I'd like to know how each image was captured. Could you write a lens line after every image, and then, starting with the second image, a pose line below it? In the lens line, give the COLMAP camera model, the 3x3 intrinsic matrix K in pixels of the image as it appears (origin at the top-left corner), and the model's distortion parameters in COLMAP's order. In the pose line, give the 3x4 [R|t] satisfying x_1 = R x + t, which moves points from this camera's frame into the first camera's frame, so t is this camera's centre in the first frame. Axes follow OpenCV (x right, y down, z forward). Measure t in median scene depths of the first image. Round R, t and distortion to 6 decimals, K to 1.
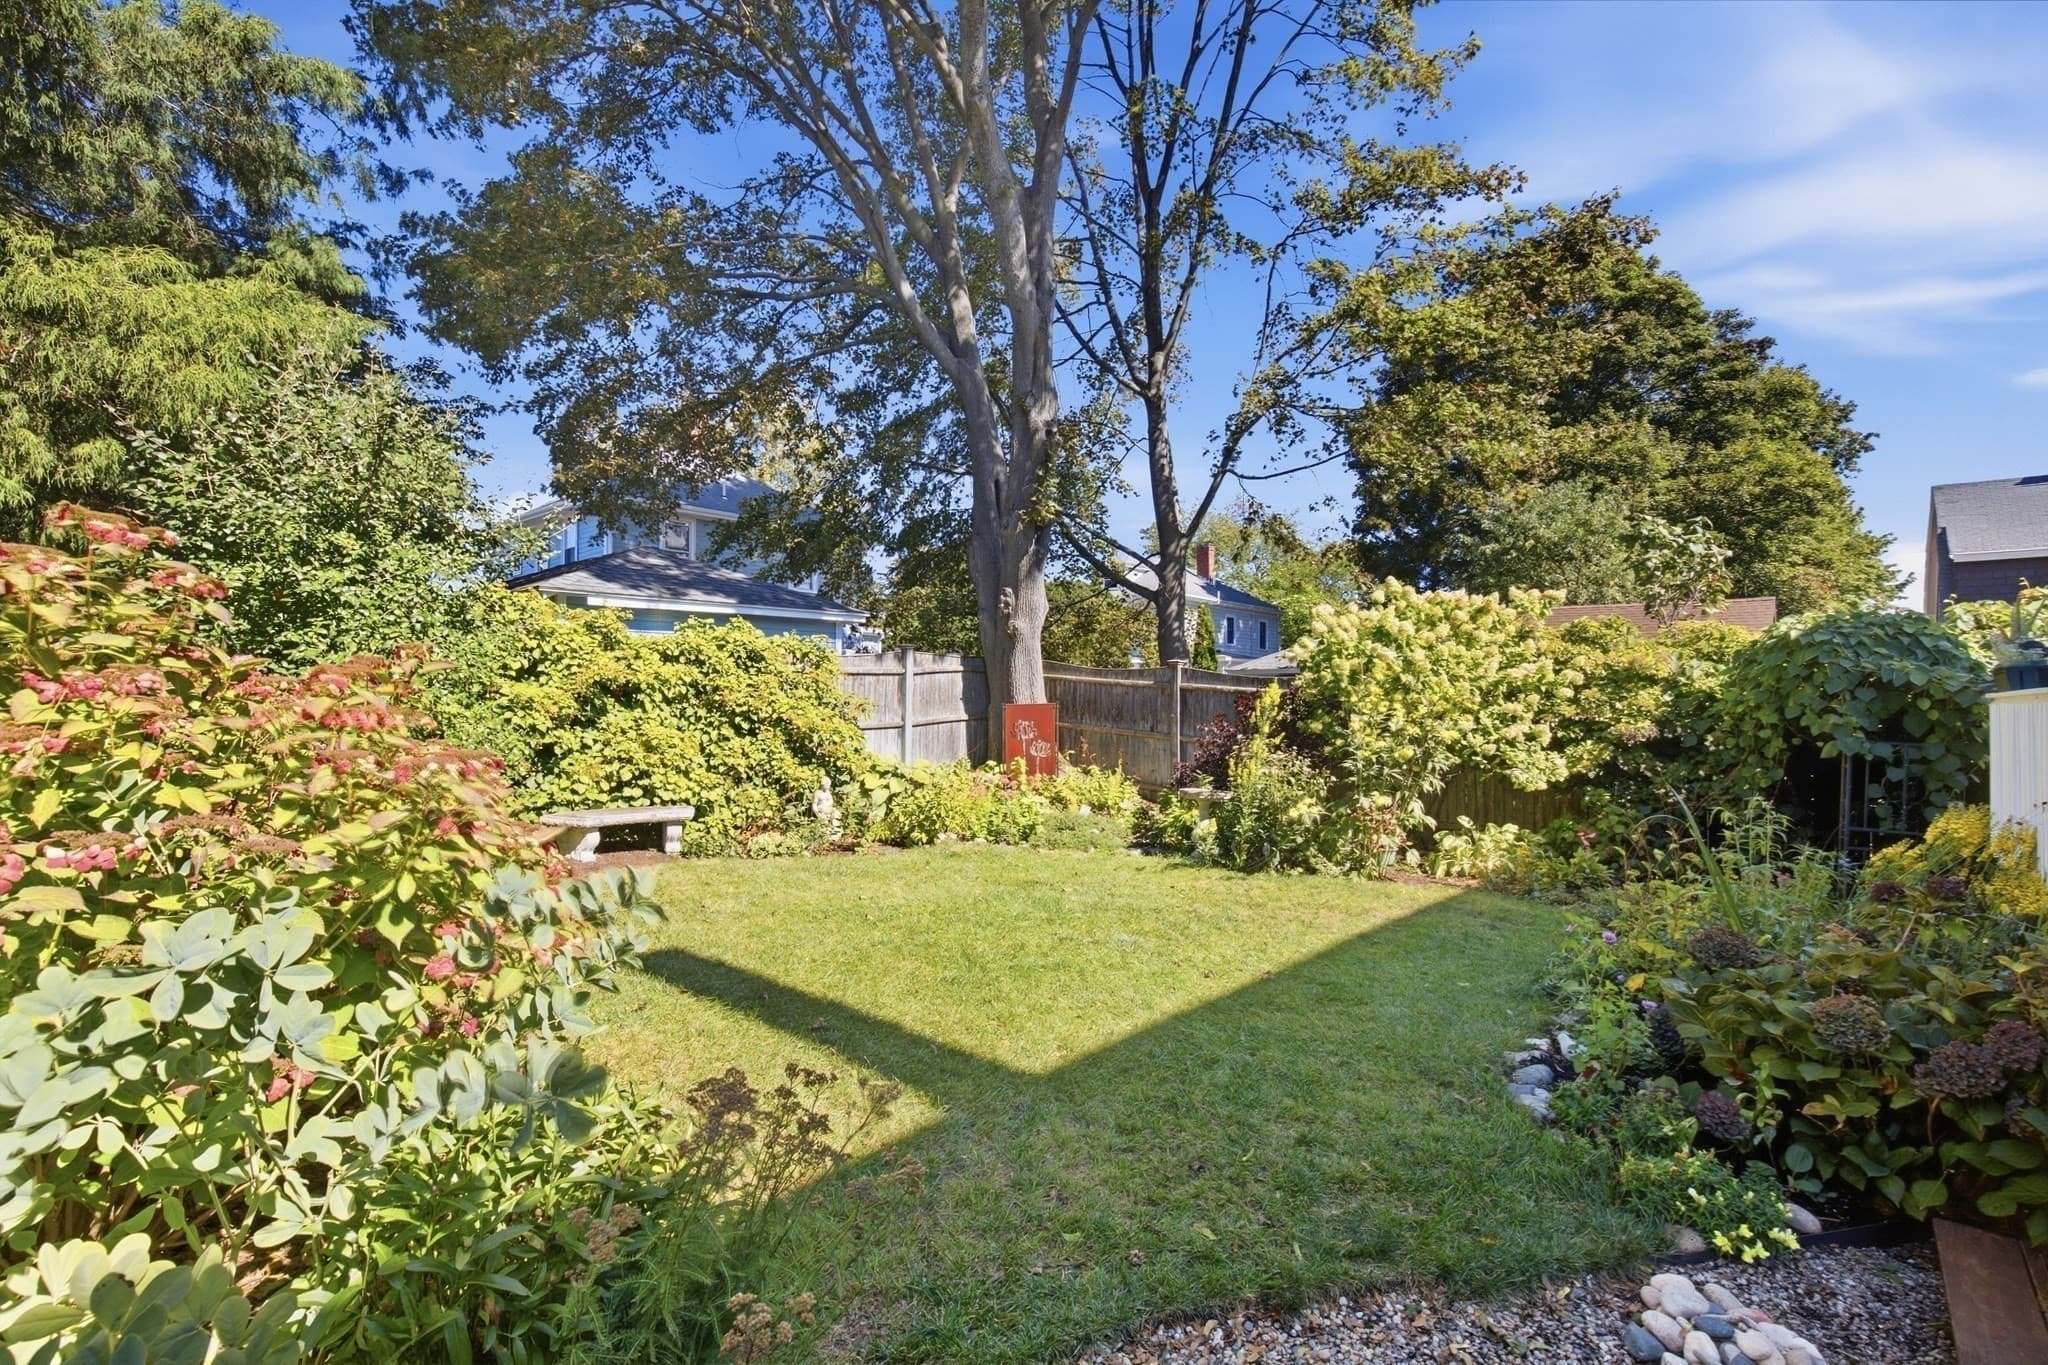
lens RADIAL K [[889.5, 0, 1024.0], [0, 889.5, 682.5], [0, 0, 1]] dist [0.012347, 0.000104]
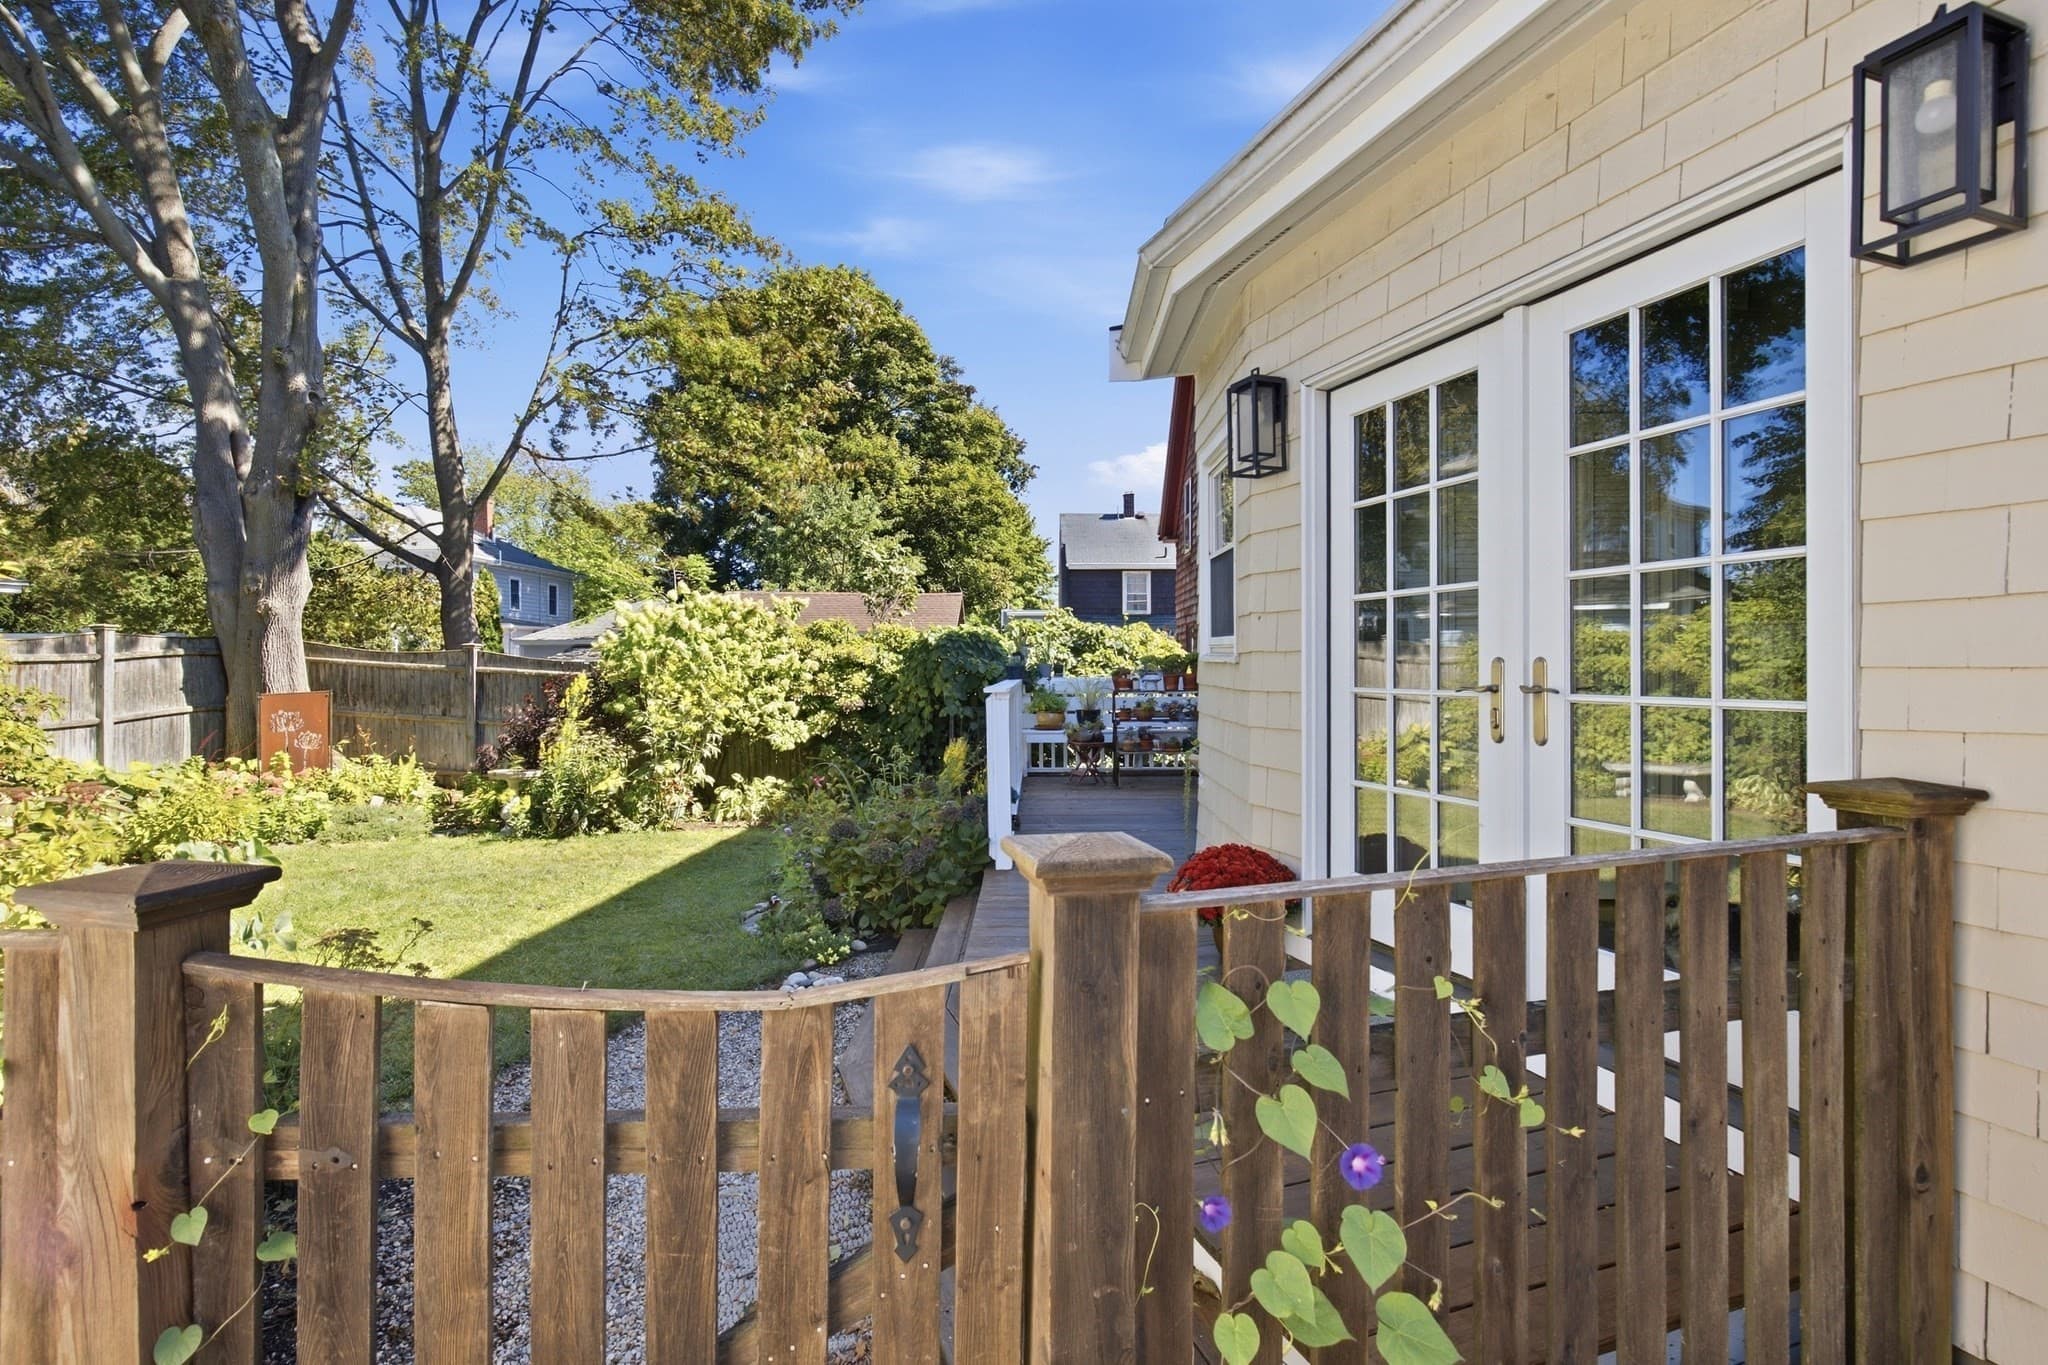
lens RADIAL K [[951.8, 0, 1022.7], [0, 951.8, 659.2], [0, 0, 1]] dist [0.002049, 0.000384]
pose [[0.748351, -0.006389, 0.663272, -0.104802], [-0.004754, 0.999876, 0.014995, -0.036582], [-0.663286, -0.014375, 0.748228, -0.289533]]
